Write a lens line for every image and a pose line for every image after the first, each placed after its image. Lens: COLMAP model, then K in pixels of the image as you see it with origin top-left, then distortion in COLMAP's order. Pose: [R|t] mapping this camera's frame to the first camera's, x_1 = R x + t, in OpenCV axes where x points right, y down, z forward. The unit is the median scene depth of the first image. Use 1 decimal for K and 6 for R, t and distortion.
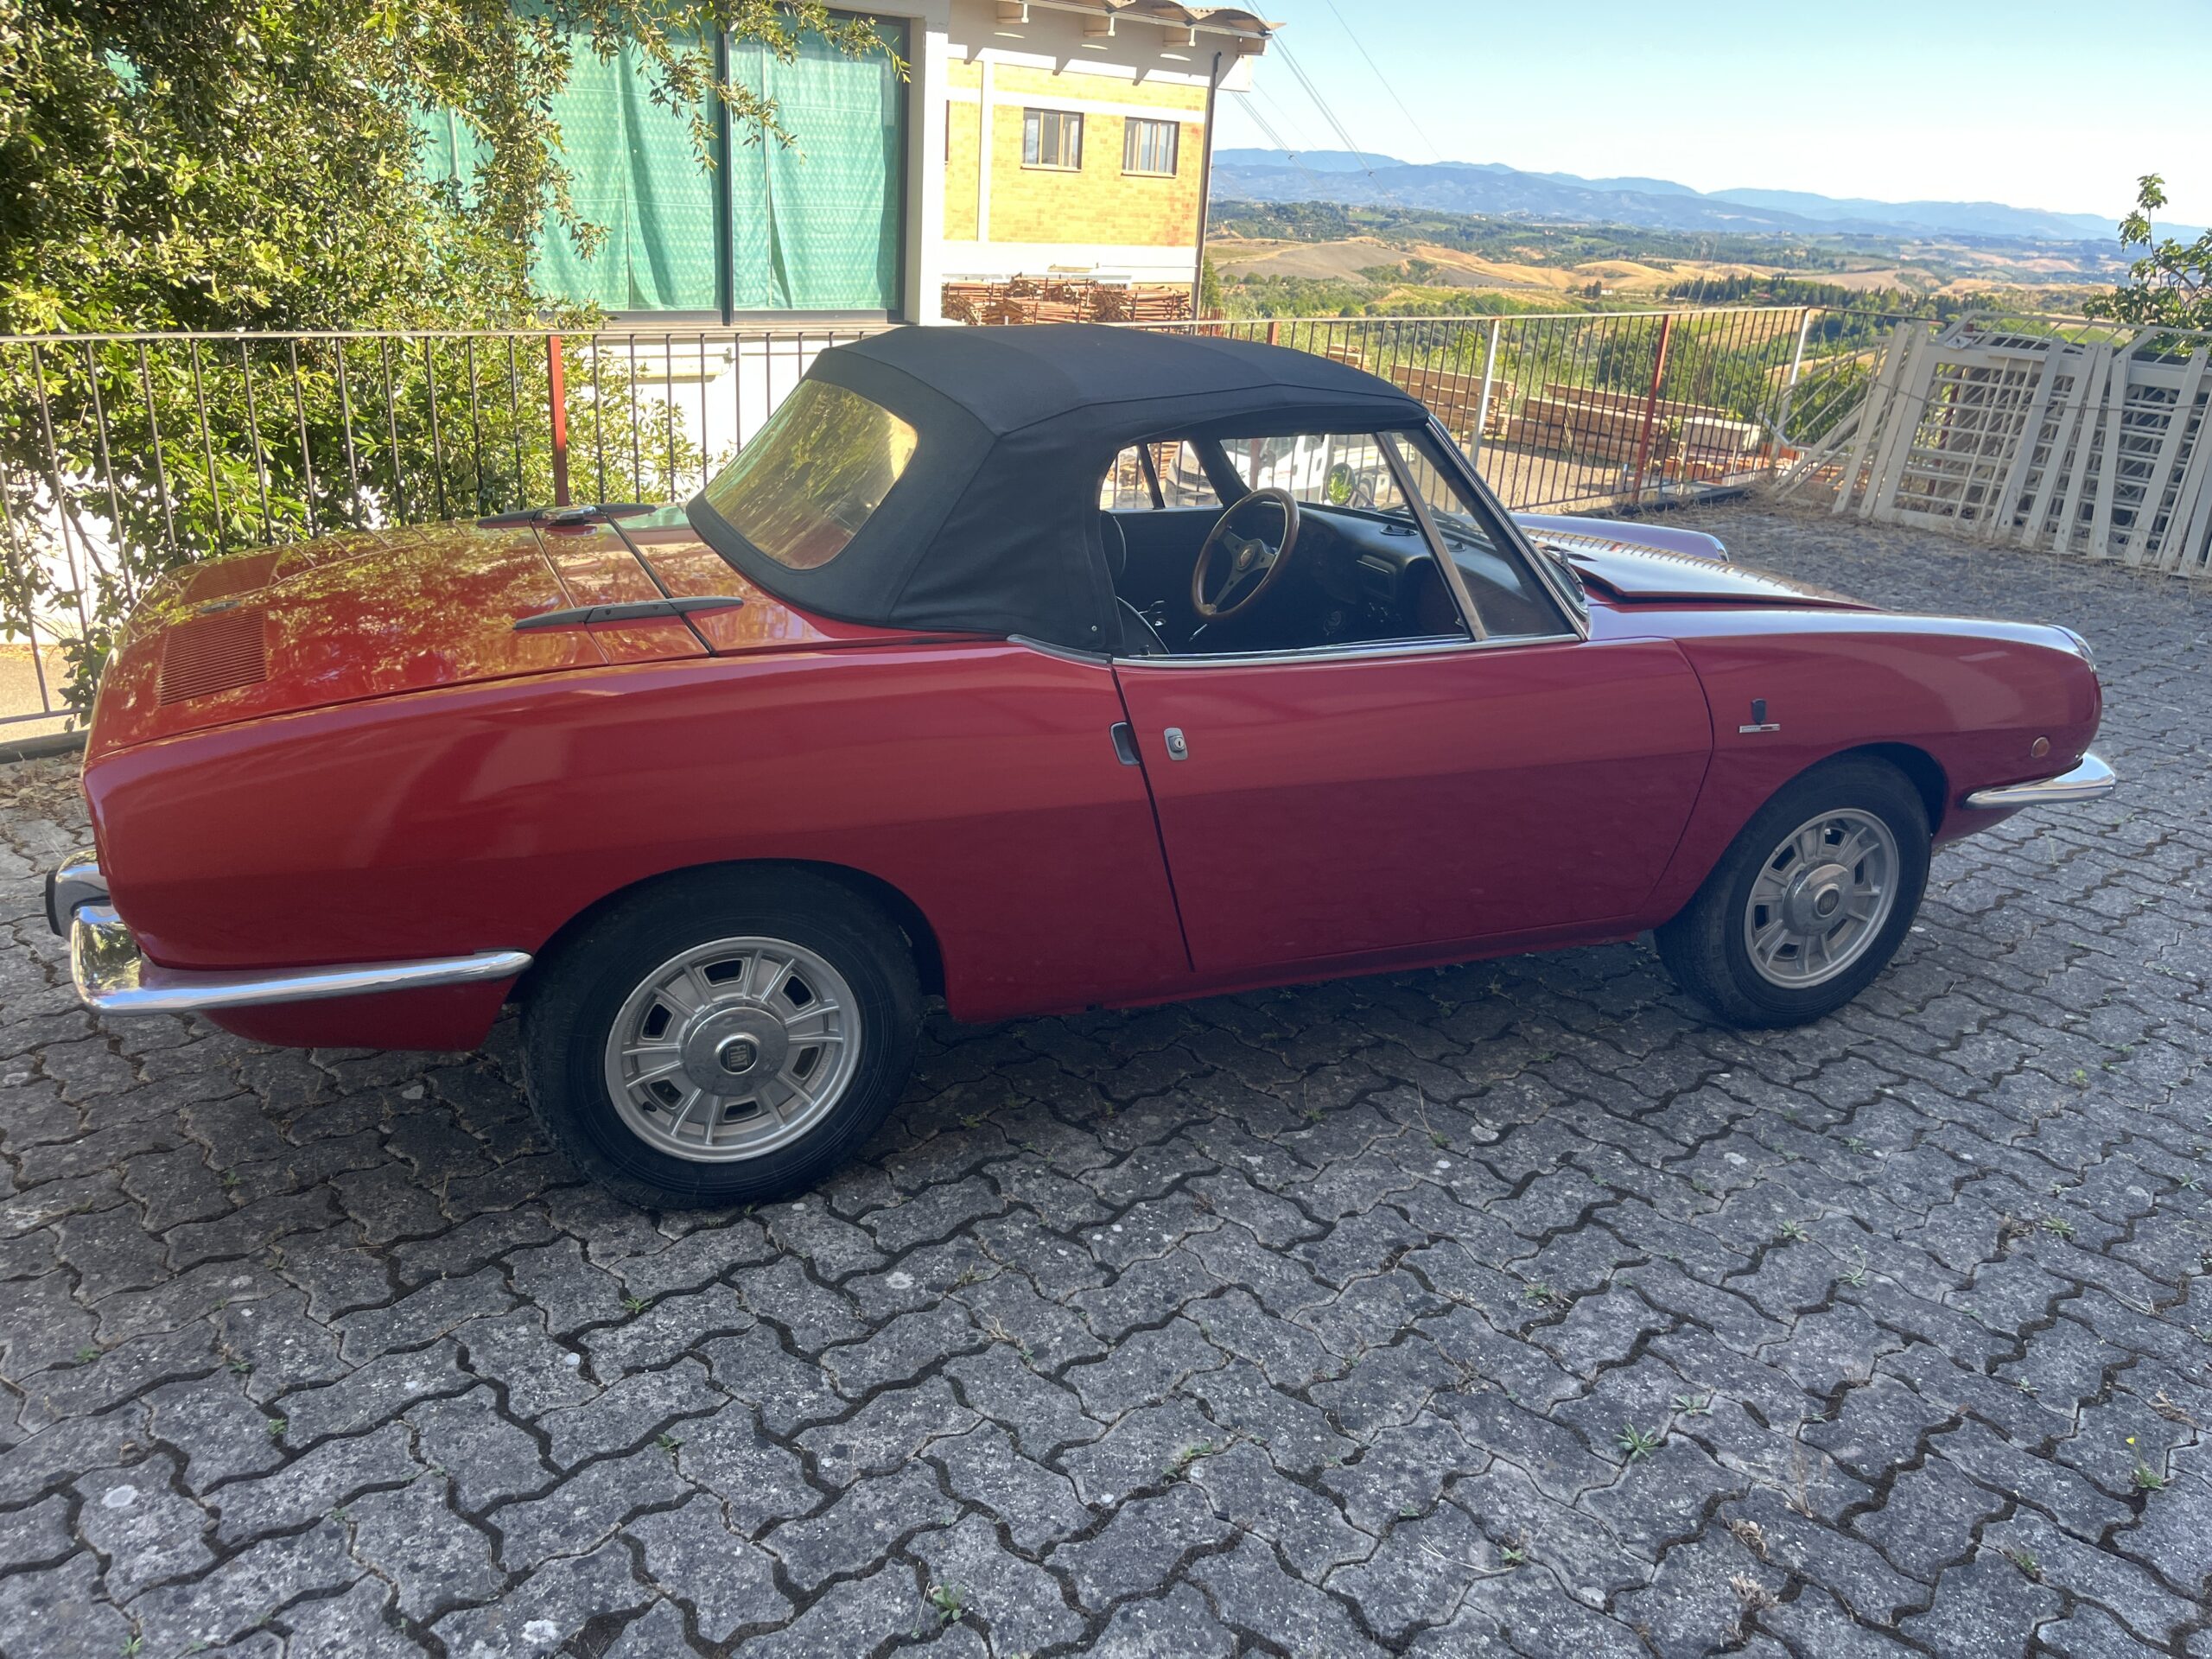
lens RADIAL K [[1681.9, 0, 1083.8], [0, 1681.9, 832.4], [0, 0, 1]] dist [0.060507, -0.090182]
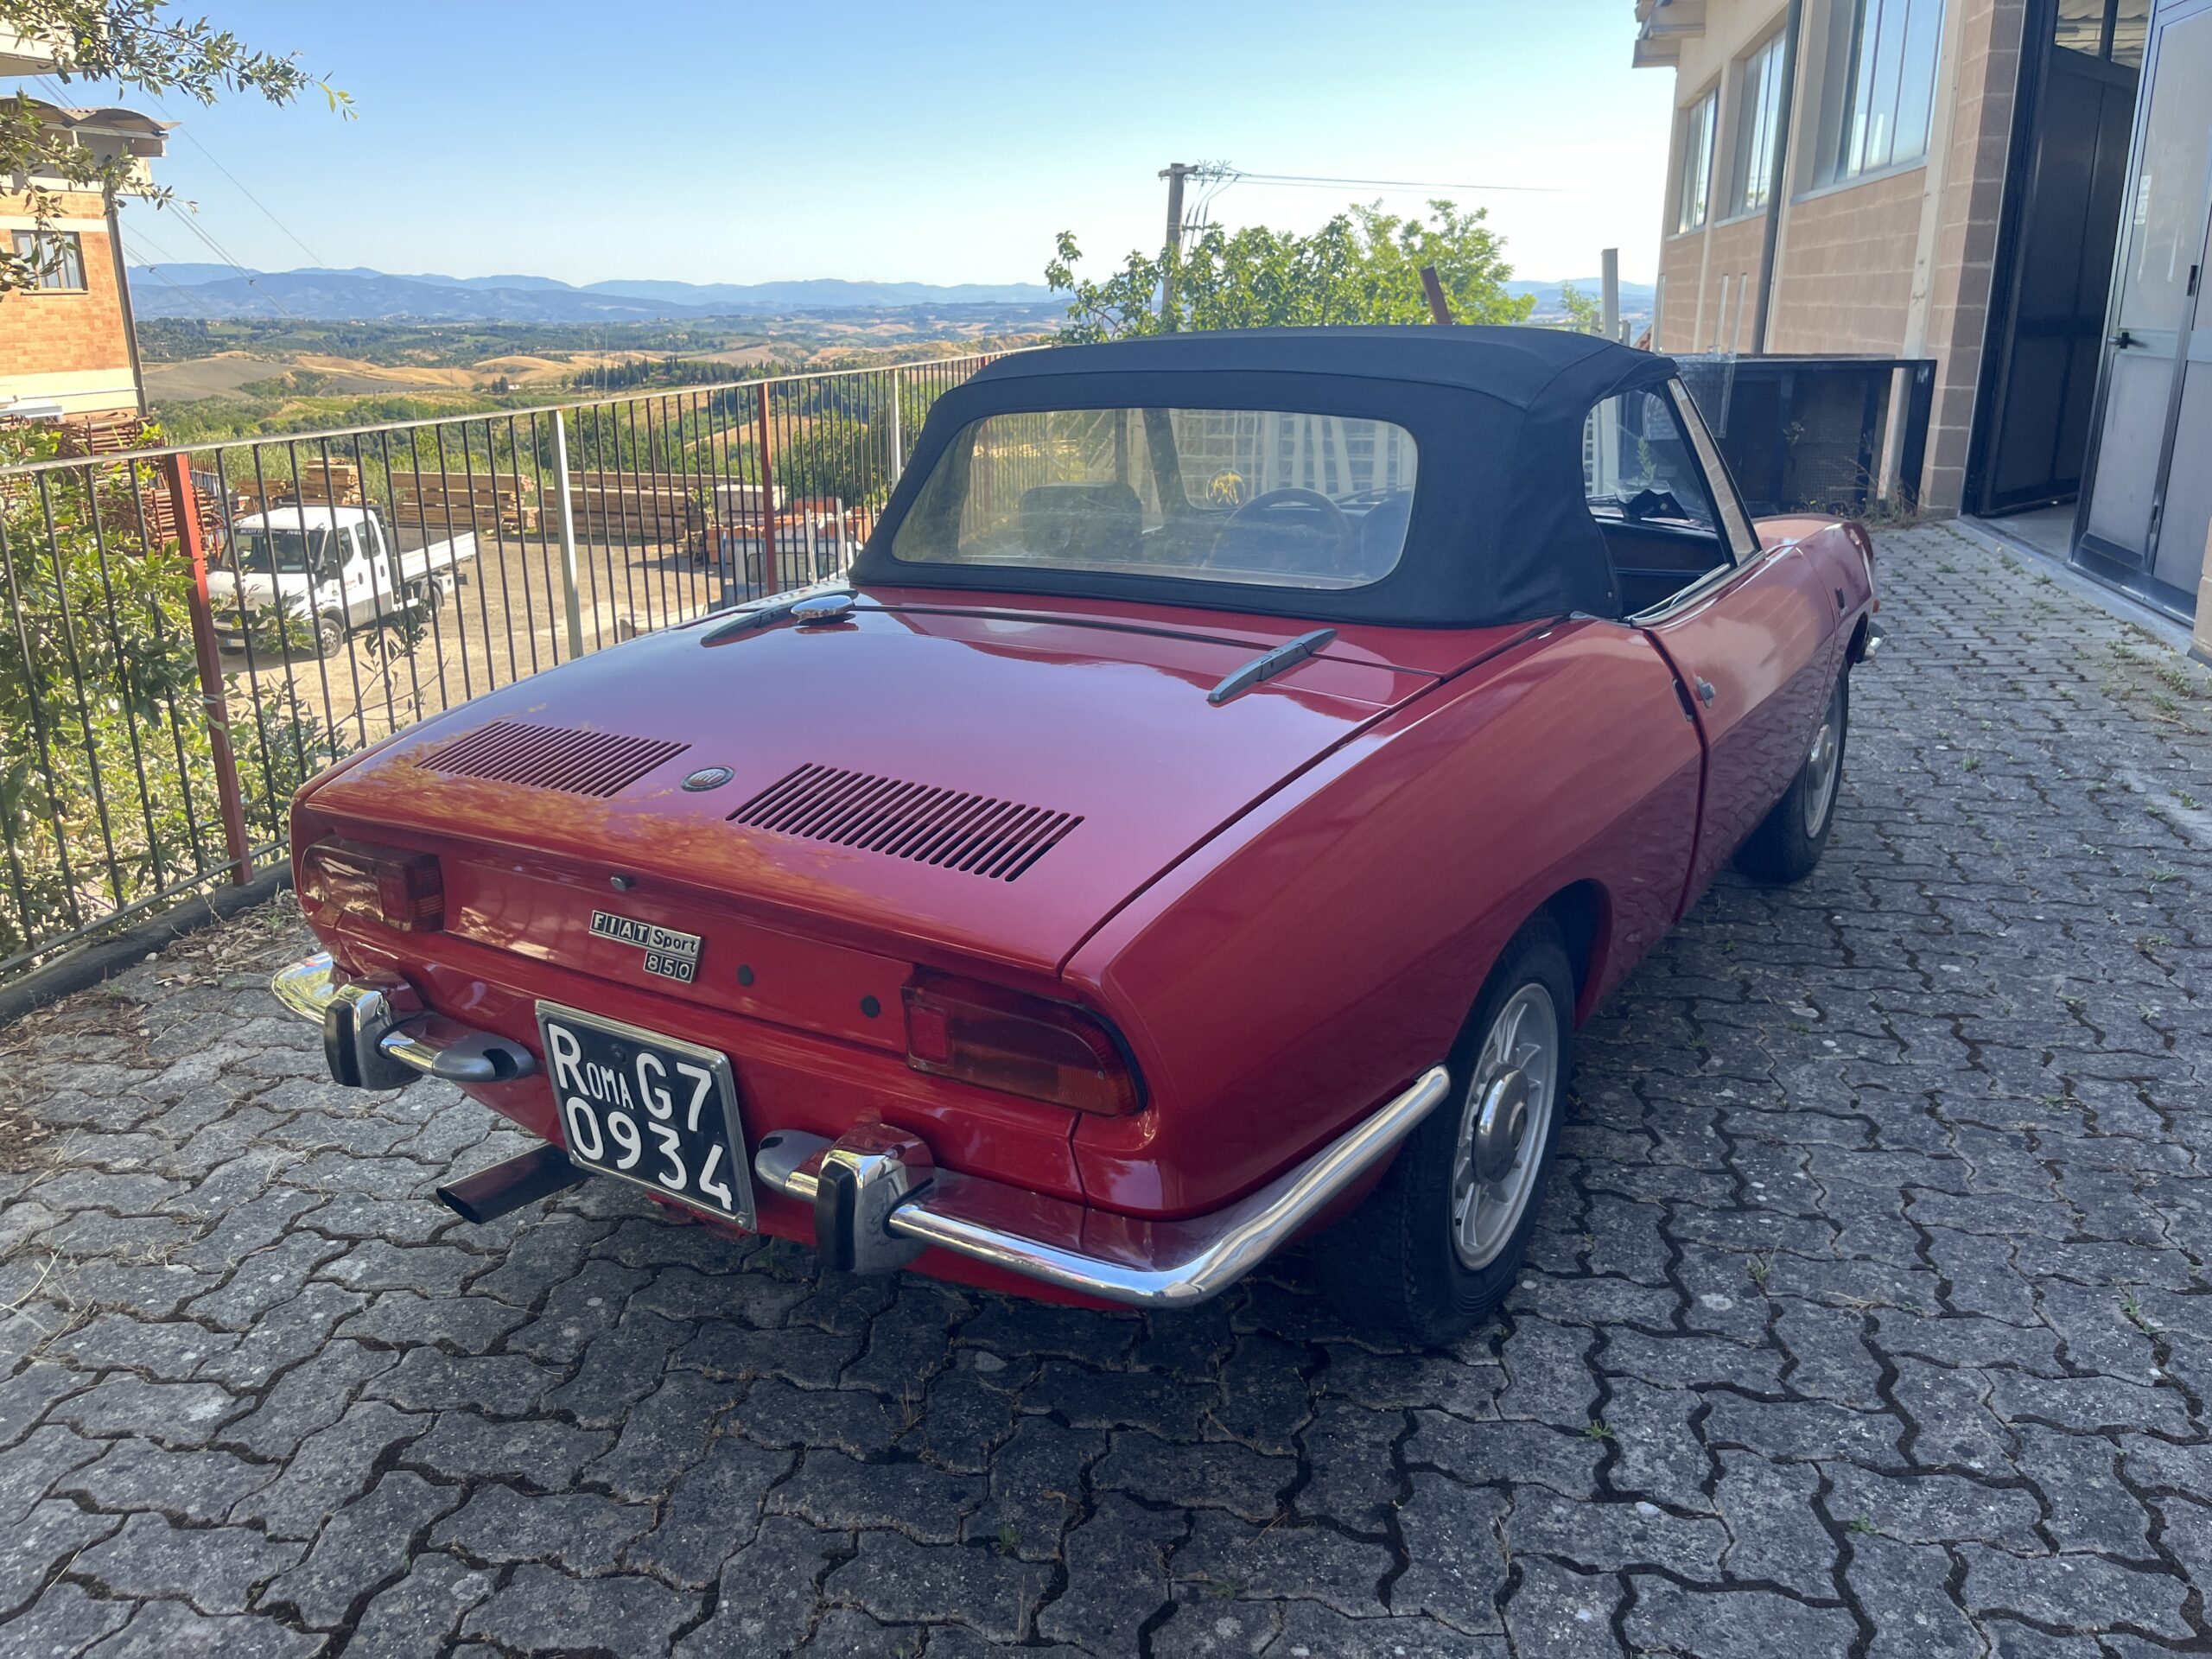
lens RADIAL K [[1681.9, 0, 1098.3], [0, 1681.9, 831.6], [0, 0, 1]] dist [0.060507, -0.090182]
pose [[0.815502, -0.233086, 0.529743, -0.803891], [0.259392, 0.965436, 0.025475, -0.093338], [-0.517371, 0.116636, 0.847776, 0.353001]]
